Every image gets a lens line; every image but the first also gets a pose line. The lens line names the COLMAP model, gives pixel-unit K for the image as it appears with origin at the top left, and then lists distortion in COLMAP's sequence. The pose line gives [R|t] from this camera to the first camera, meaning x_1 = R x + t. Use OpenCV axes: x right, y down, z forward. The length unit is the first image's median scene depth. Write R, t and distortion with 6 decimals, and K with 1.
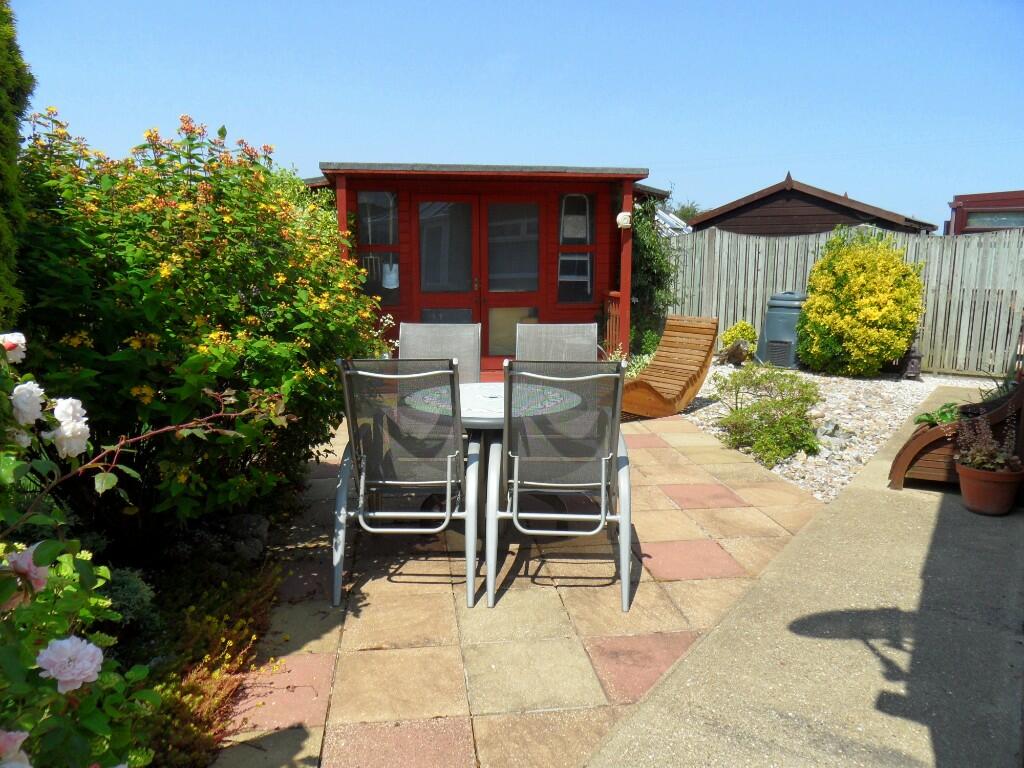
lens RADIAL K [[755.2, 0, 512.2], [0, 755.2, 384.0], [0, 0, 1]] dist [-0.027209, 0.020045]
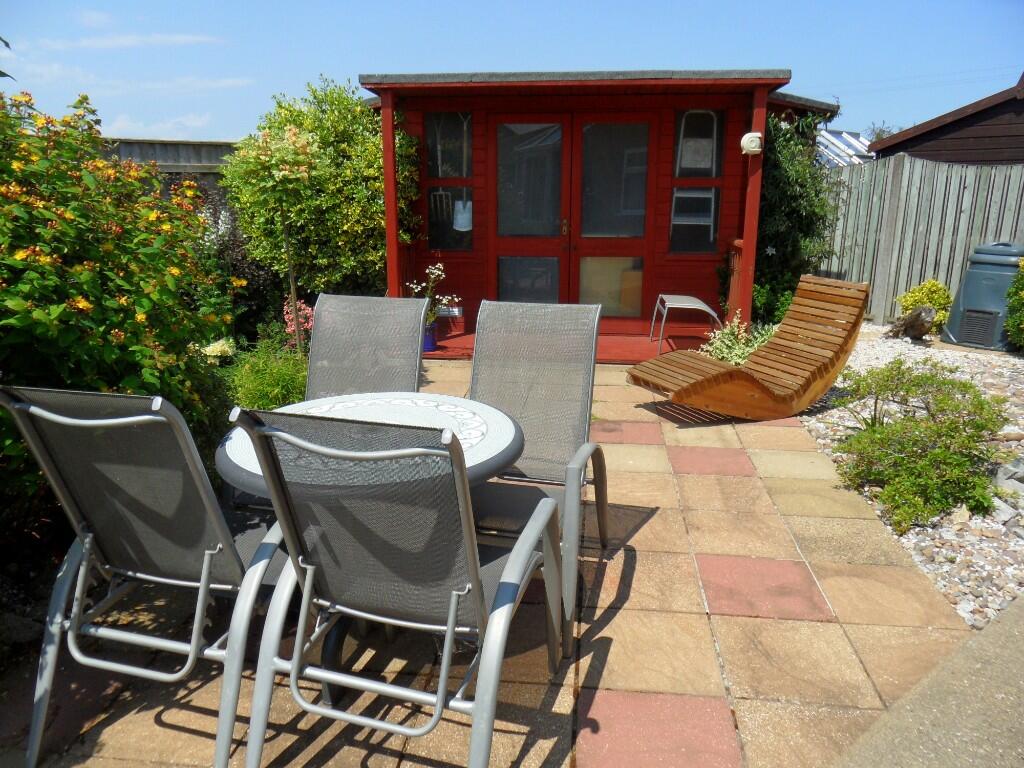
lens RADIAL K [[755.2, 0, 508.9], [0, 755.2, 386.5], [0, 0, 1]] dist [-0.027209, 0.020045]
pose [[0.967112, 0.065397, -0.245801, 0.128536], [-0.043052, 0.994526, 0.095210, -0.045136], [0.250682, -0.081497, 0.964633, 0.236083]]
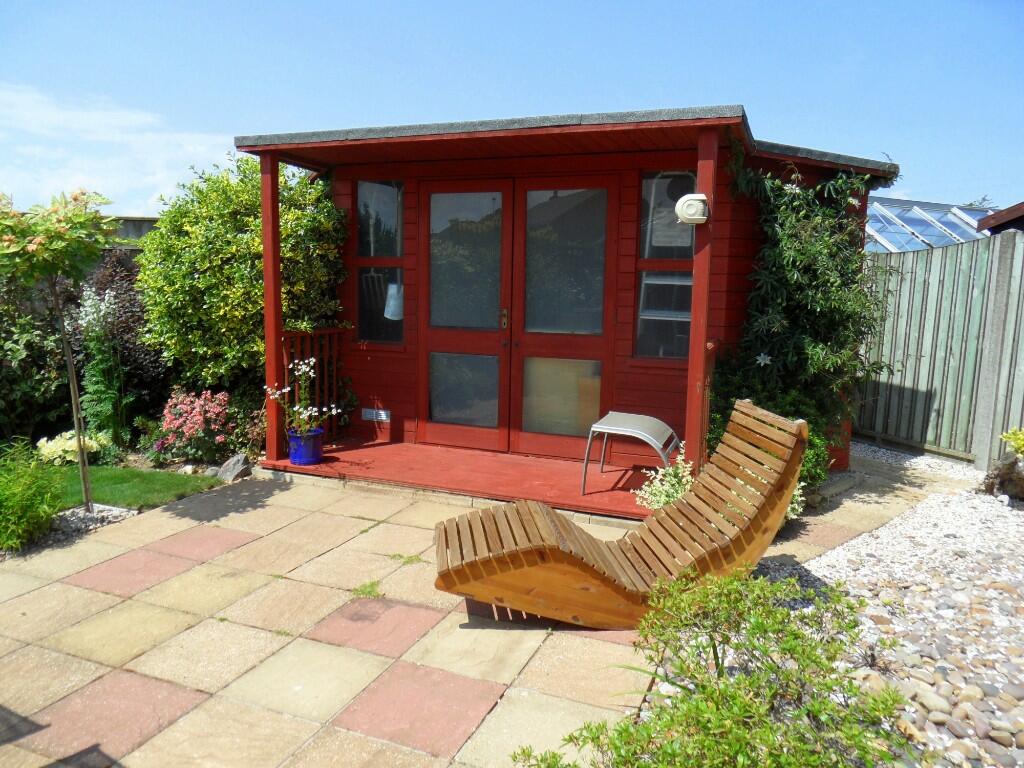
lens RADIAL K [[755.2, 0, 512.8], [0, 755.2, 384.3], [0, 0, 1]] dist [-0.027209, 0.020045]
pose [[0.865810, 0.084077, -0.493259, 0.345377], [-0.099275, 0.995049, -0.004648, -0.092277], [0.490426, 0.052993, 0.869870, 0.553842]]
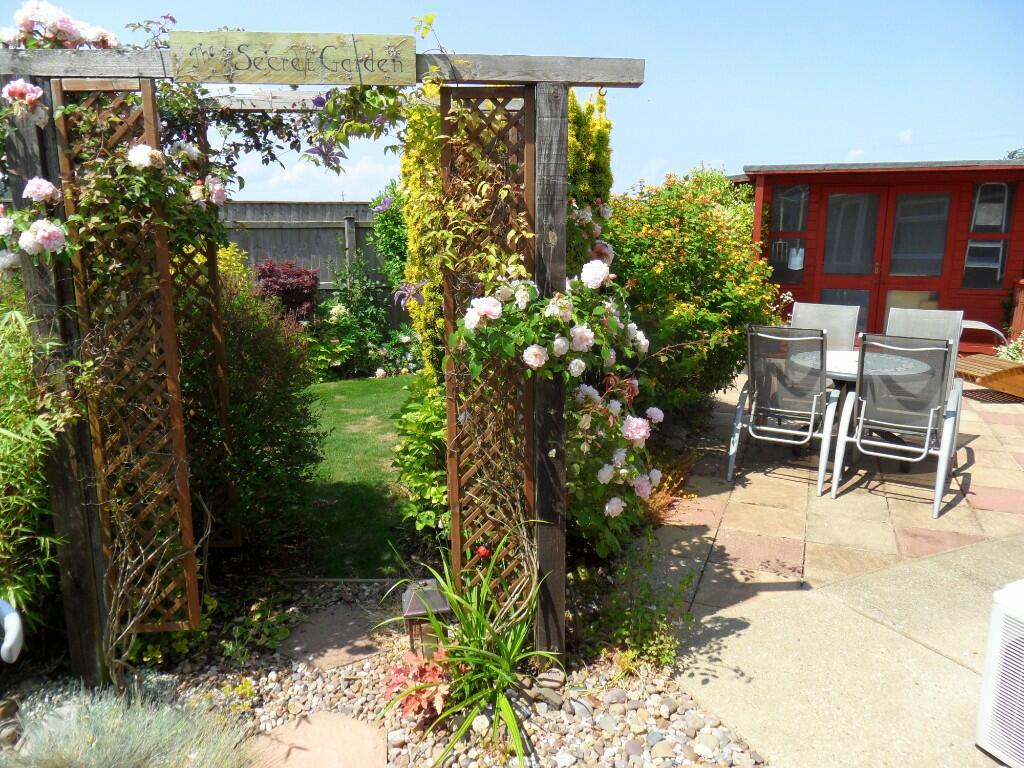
lens RADIAL K [[755.2, 0, 507.3], [0, 755.2, 386.3], [0, 0, 1]] dist [-0.027209, 0.020045]
pose [[0.862836, 0.103810, -0.494709, 0.057392], [-0.081755, 0.994459, 0.066086, 0.013398], [0.498829, -0.016577, 0.866542, -0.271652]]
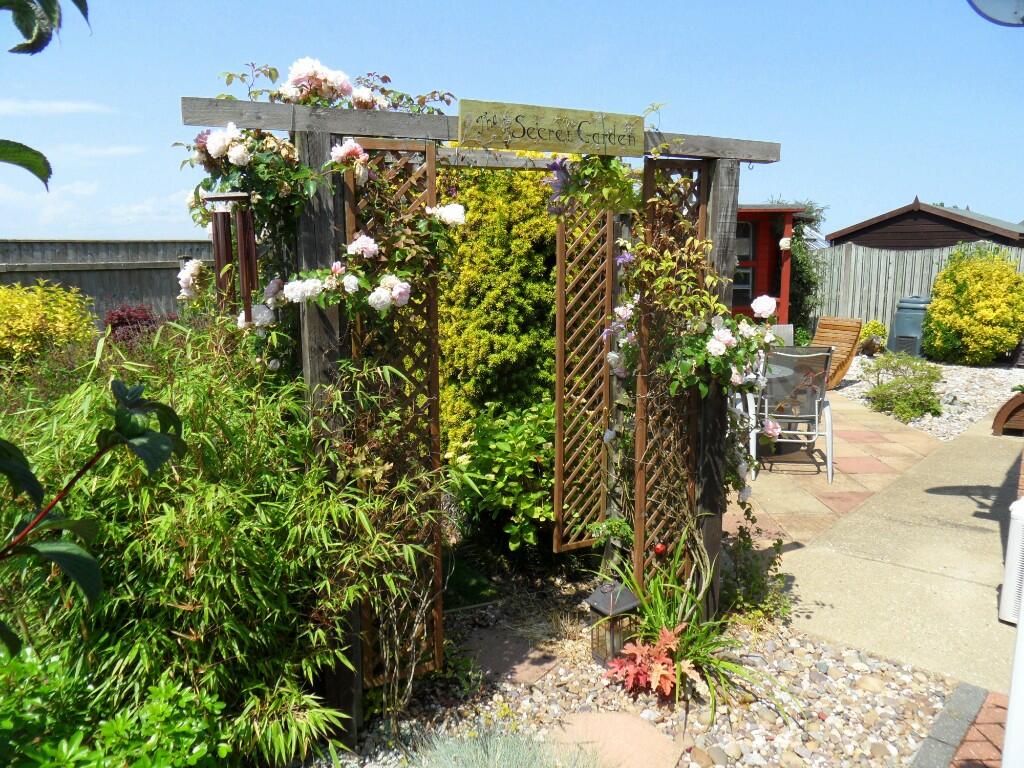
lens RADIAL K [[755.2, 0, 510.6], [0, 755.2, 386.3], [0, 0, 1]] dist [-0.027209, 0.020045]
pose [[0.991452, 0.009296, -0.130140, -0.171565], [-0.008120, 0.999921, 0.009568, 0.024316], [0.130219, -0.008429, 0.991449, -0.406311]]
